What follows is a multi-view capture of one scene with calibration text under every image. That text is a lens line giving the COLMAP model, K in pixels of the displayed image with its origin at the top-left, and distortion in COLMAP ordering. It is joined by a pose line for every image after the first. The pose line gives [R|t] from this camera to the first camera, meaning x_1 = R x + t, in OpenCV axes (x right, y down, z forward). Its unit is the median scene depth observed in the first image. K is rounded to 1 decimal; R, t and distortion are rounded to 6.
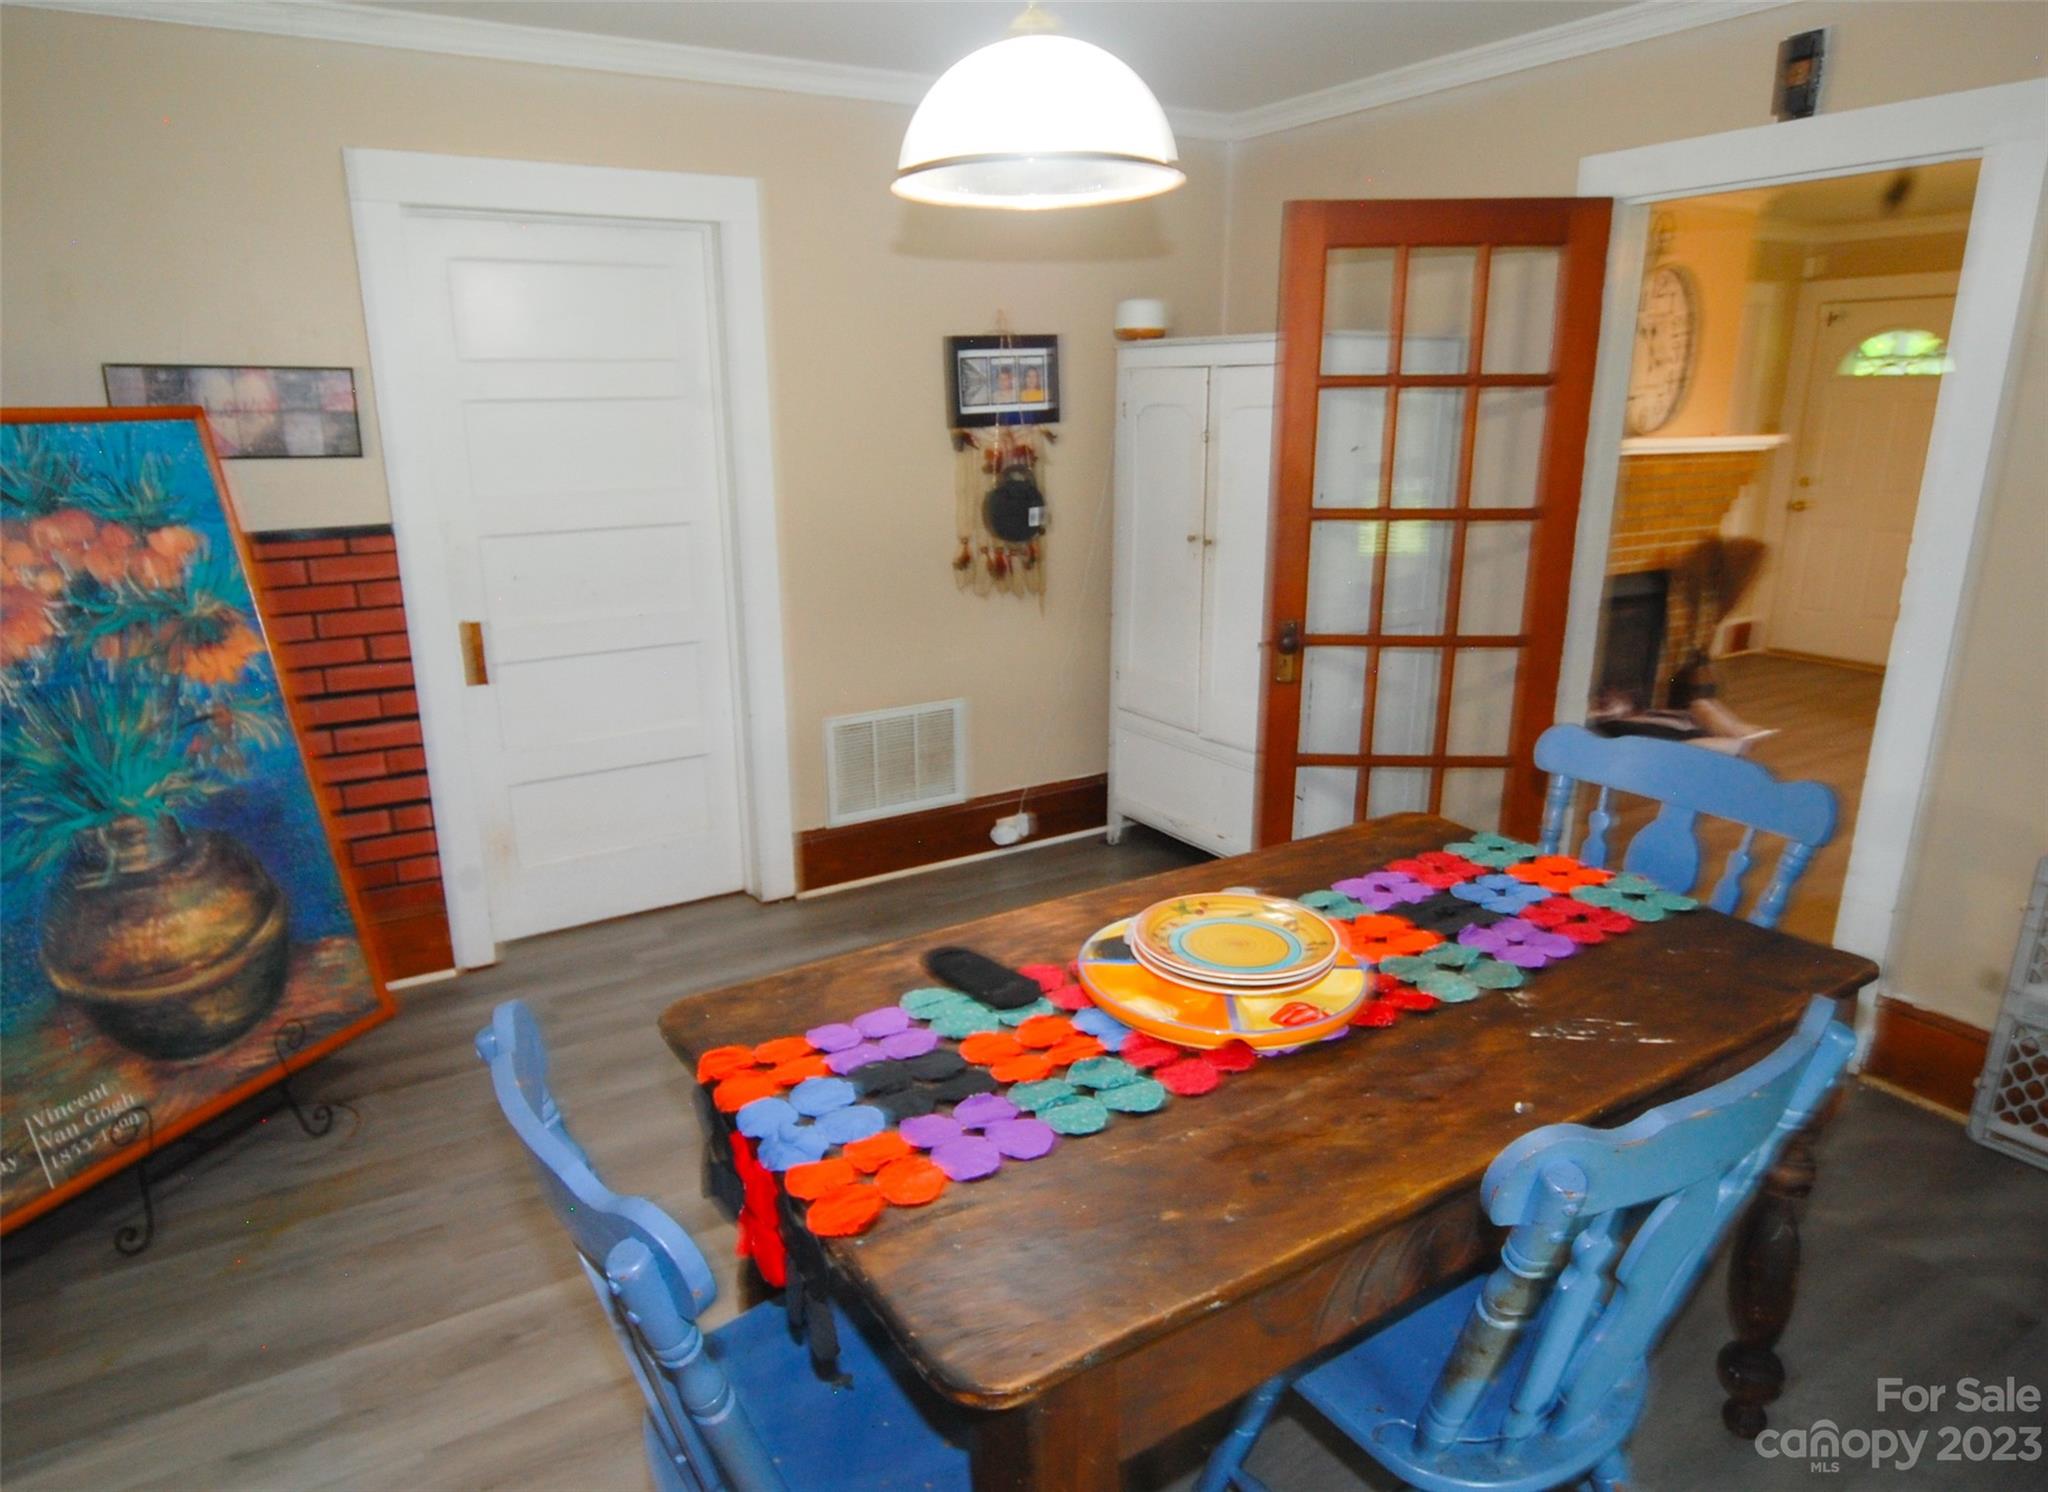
lens RADIAL K [[1288.3, 0, 1018.8], [0, 1288.3, 747.1], [0, 0, 1]] dist [-0.000966, -0.000400]
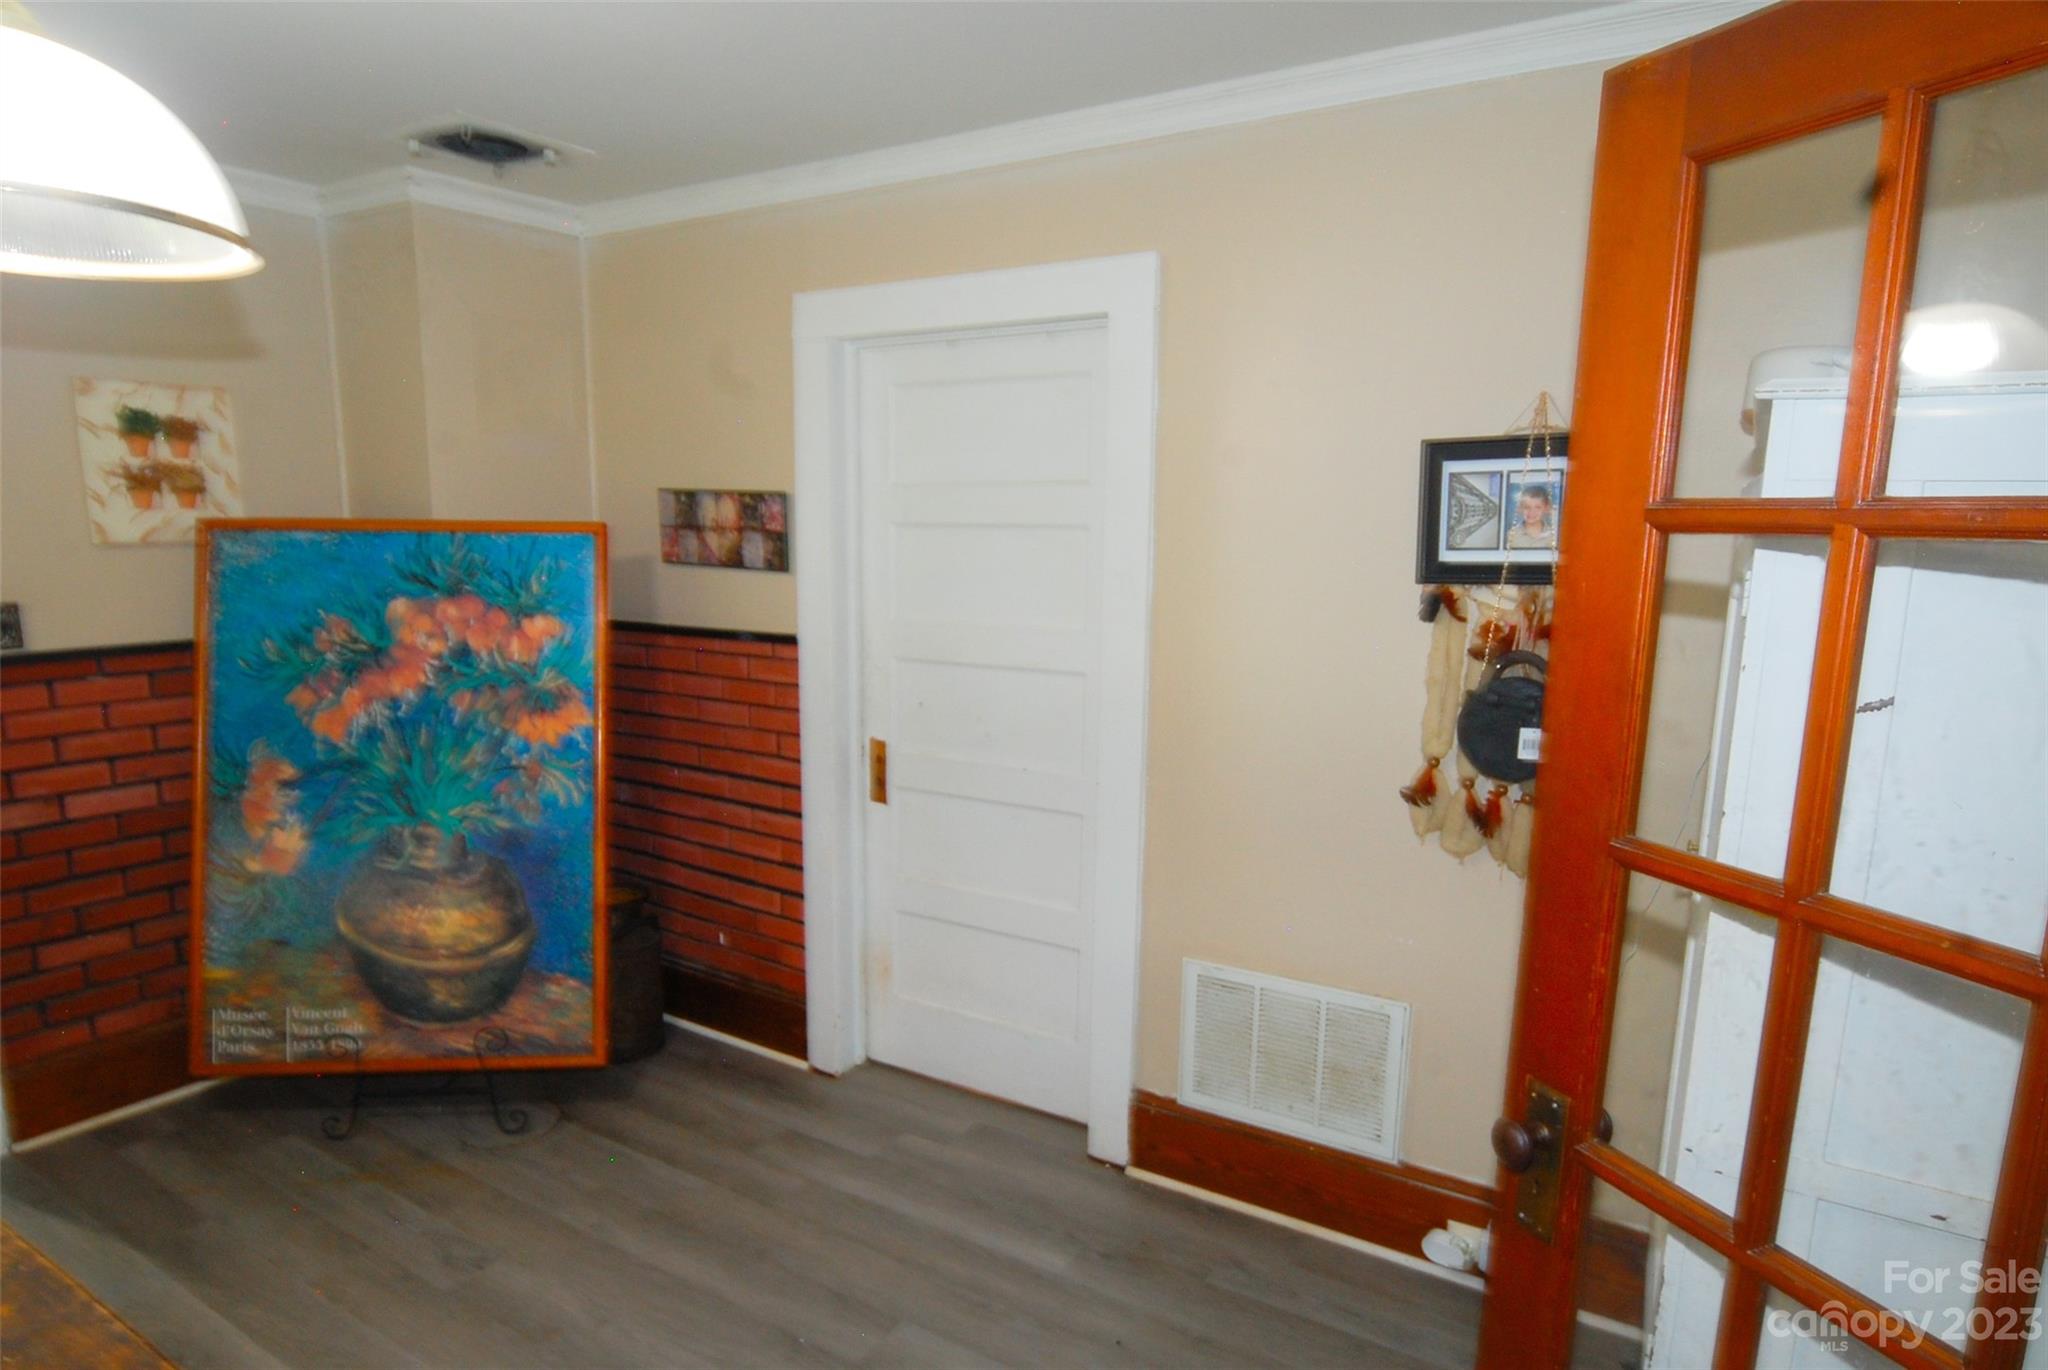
lens RADIAL K [[1203.8, 0, 989.0], [0, 1203.8, 724.9], [0, 0, 1]] dist [-0.020159, -0.001752]
pose [[0.433282, 0.165850, -0.885867, 0.588501], [-0.253675, 0.965626, 0.056708, -0.245358], [0.864821, 0.200151, 0.460460, 0.859343]]
